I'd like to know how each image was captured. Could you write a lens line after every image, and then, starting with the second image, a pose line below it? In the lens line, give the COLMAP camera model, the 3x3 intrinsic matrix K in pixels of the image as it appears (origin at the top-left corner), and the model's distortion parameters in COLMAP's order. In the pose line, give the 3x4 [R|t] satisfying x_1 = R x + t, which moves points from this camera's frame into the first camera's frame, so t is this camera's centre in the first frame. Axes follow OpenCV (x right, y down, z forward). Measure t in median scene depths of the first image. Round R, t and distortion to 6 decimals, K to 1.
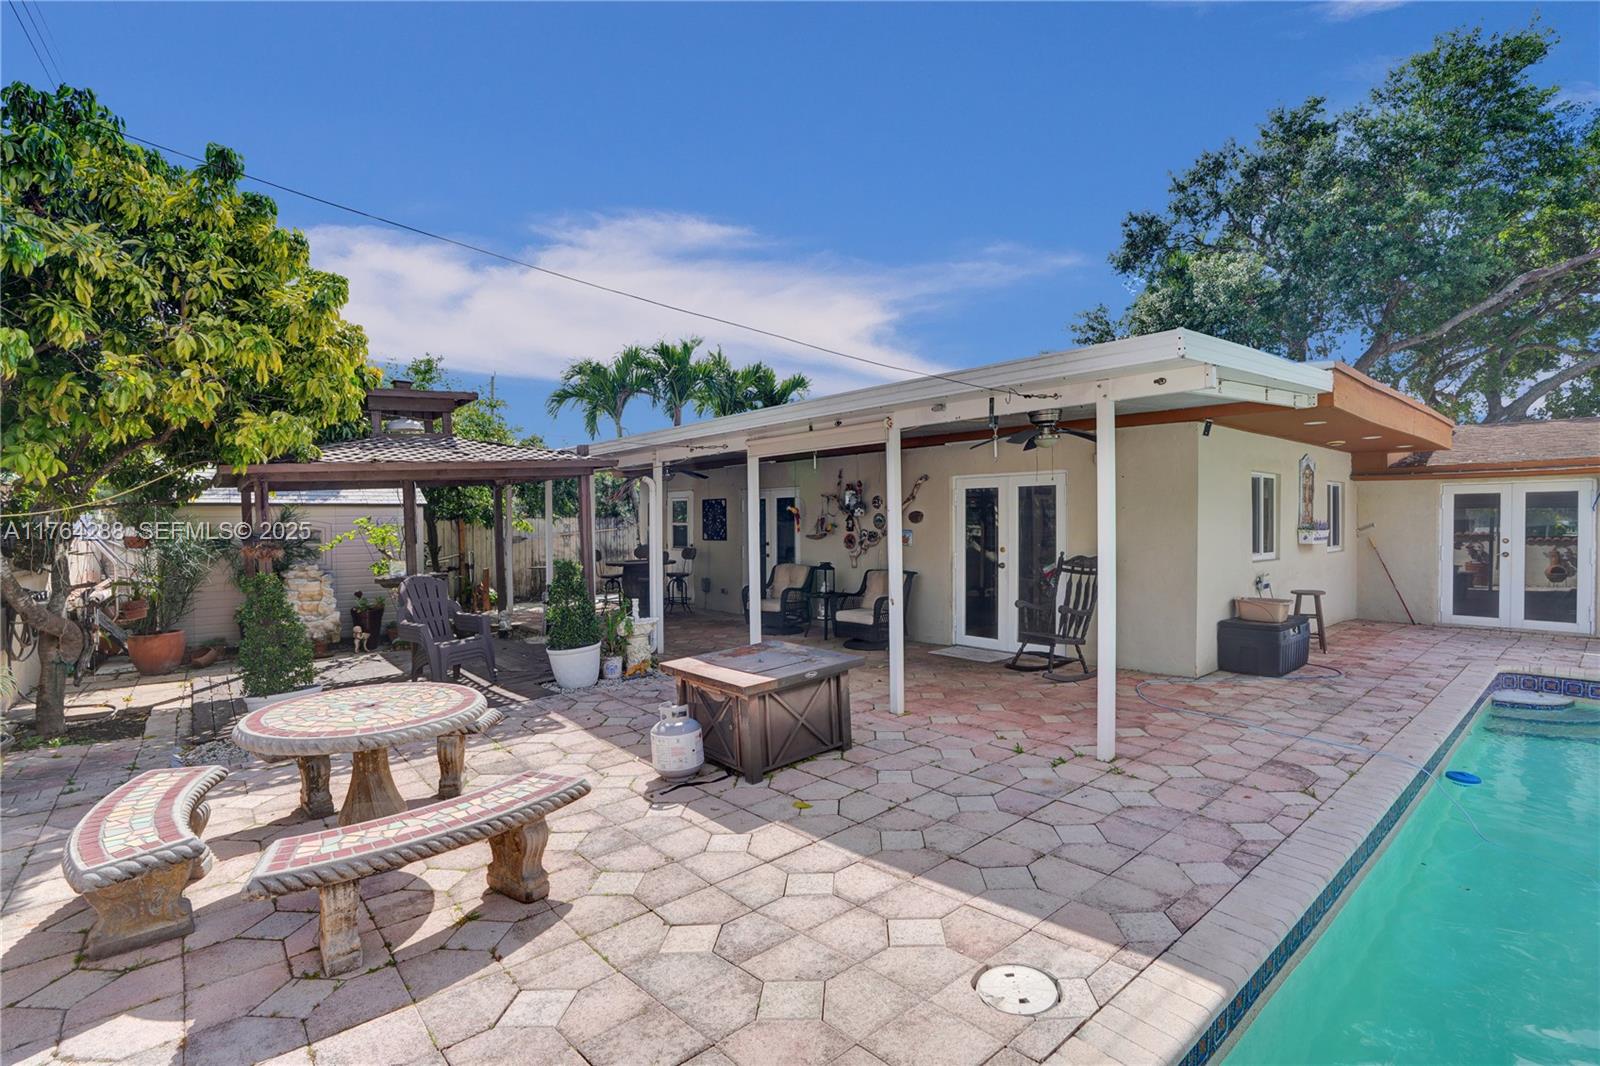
lens RADIAL K [[740.6, 0, 806.2], [0, 740.6, 581.3], [0, 0, 1]] dist [-0.028287, 0.000403]
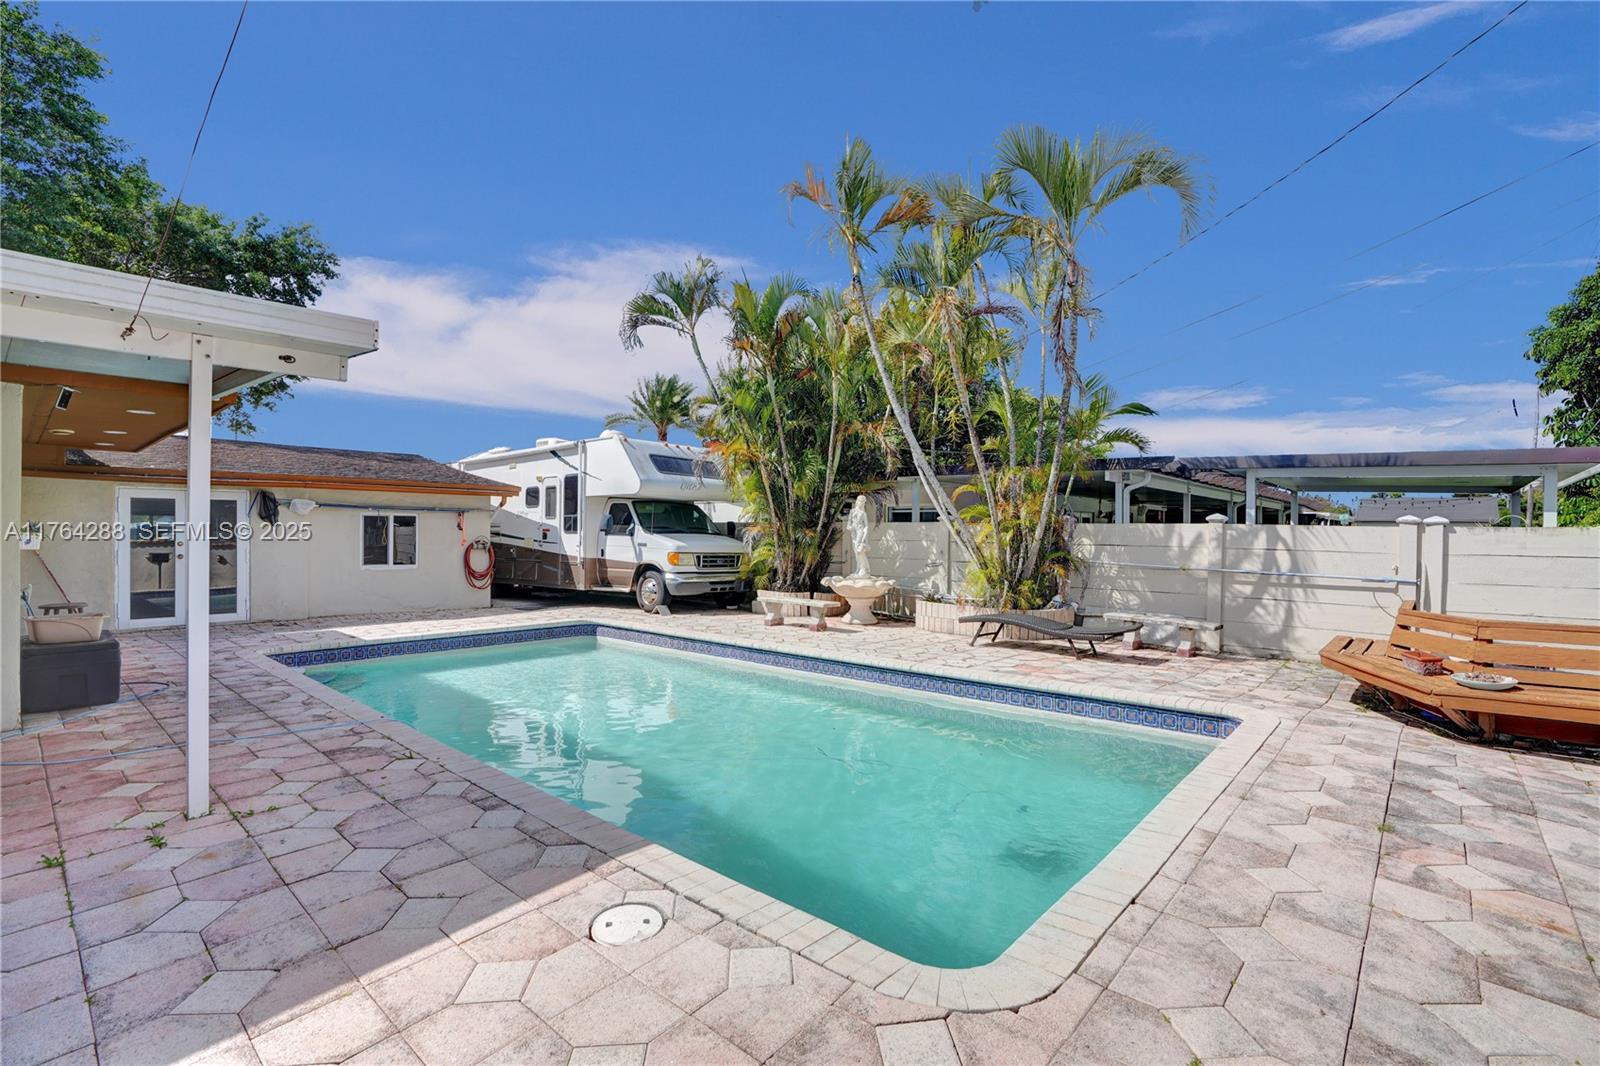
lens RADIAL K [[759.7, 0, 800.0], [0, 759.7, 533.0], [0, 0, 1]] dist [-0.001033, -0.000232]
pose [[-0.114795, 0.005384, 0.993375, -0.428739], [0.076210, 0.997086, 0.003403, -0.009004], [-0.990462, 0.076095, -0.114871, 0.399586]]
